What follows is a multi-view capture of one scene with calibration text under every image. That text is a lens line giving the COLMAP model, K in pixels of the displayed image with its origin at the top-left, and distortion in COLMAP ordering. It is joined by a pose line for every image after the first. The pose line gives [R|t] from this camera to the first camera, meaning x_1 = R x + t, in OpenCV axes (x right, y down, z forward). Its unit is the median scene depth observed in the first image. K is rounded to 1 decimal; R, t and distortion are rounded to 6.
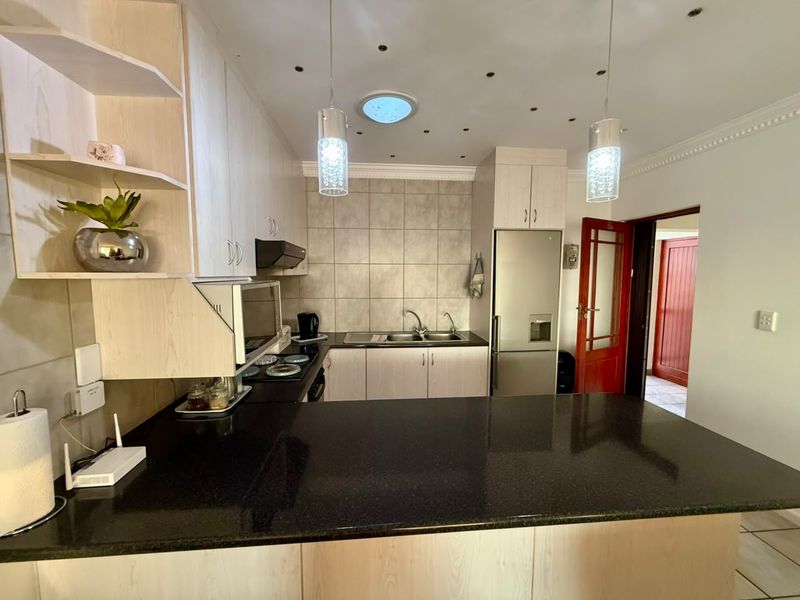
lens RADIAL K [[315.9, 0, 395.9], [0, 315.9, 299.0], [0, 0, 1]] dist [-0.002567, 0.001062]
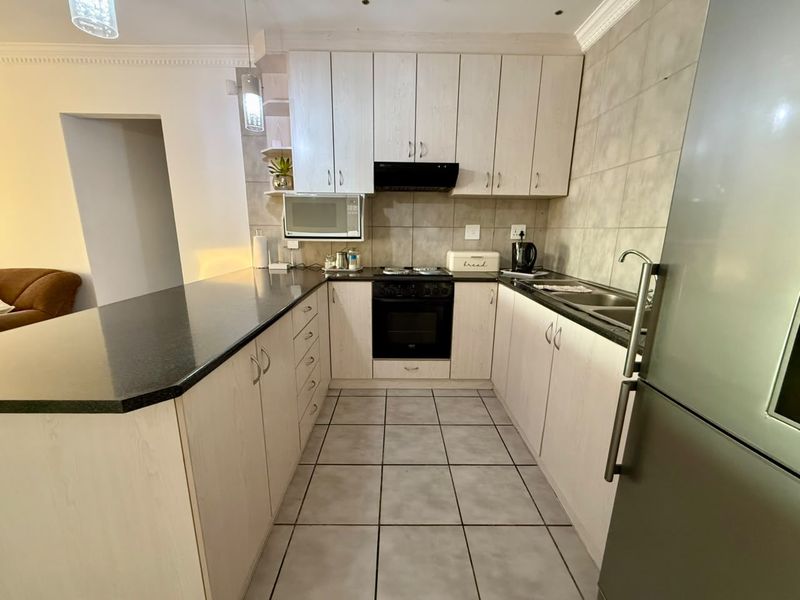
lens RADIAL K [[315.9, 0, 396.9], [0, 315.9, 301.5], [0, 0, 1]] dist [-0.002567, 0.001062]
pose [[-0.084302, 0.215062, -0.972955, 0.598339], [-0.086272, 0.971189, 0.222147, 0.039780], [0.992699, 0.102666, -0.063319, 0.722800]]
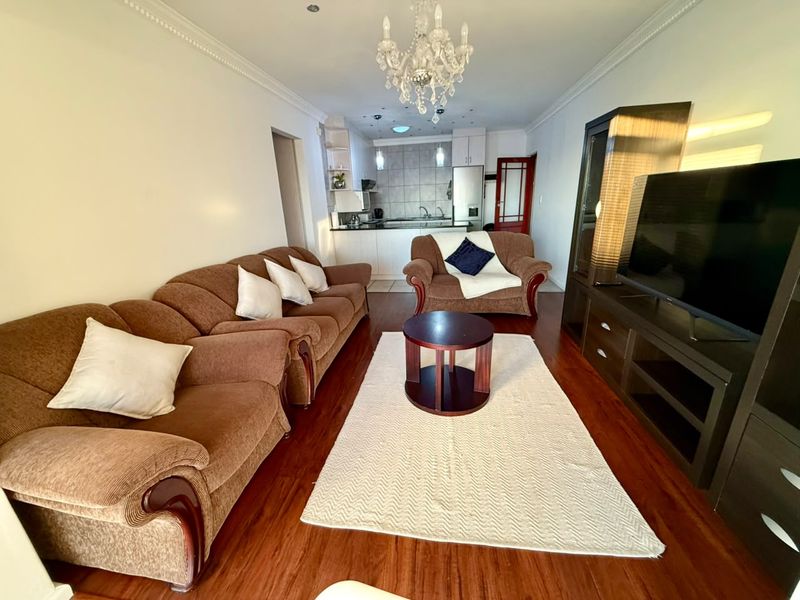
lens RADIAL K [[315.9, 0, 398.8], [0, 315.9, 301.1], [0, 0, 1]] dist [-0.002567, 0.001062]
pose [[0.974062, 0.025087, -0.224885, 0.428502], [0.027107, 0.973742, 0.226034, 0.188561], [0.224650, -0.226267, 0.947805, -1.393947]]
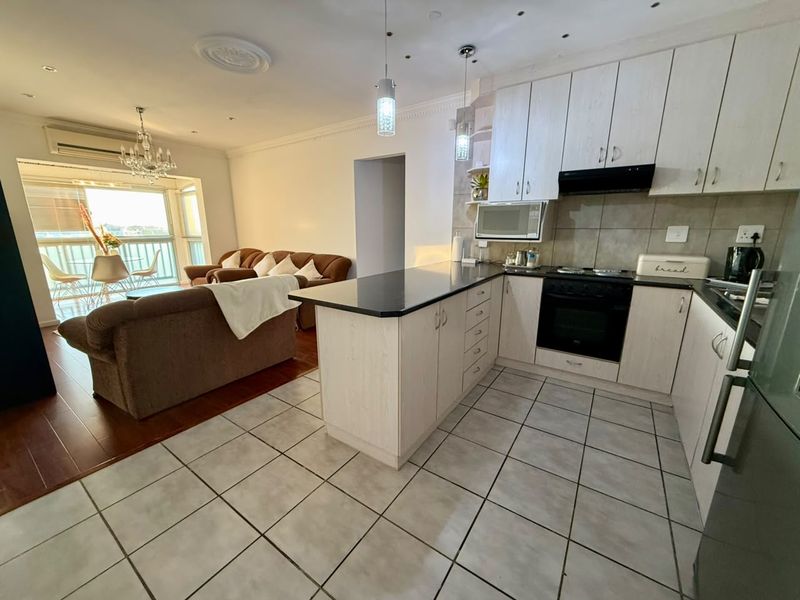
lens RADIAL K [[315.9, 0, 401.4], [0, 315.9, 299.4], [0, 0, 1]] dist [-0.002567, 0.001062]
pose [[-0.633957, 0.168749, -0.754733, 0.765790], [-0.063179, 0.961342, 0.268013, 0.016291], [0.770783, 0.217592, -0.598788, 0.844272]]
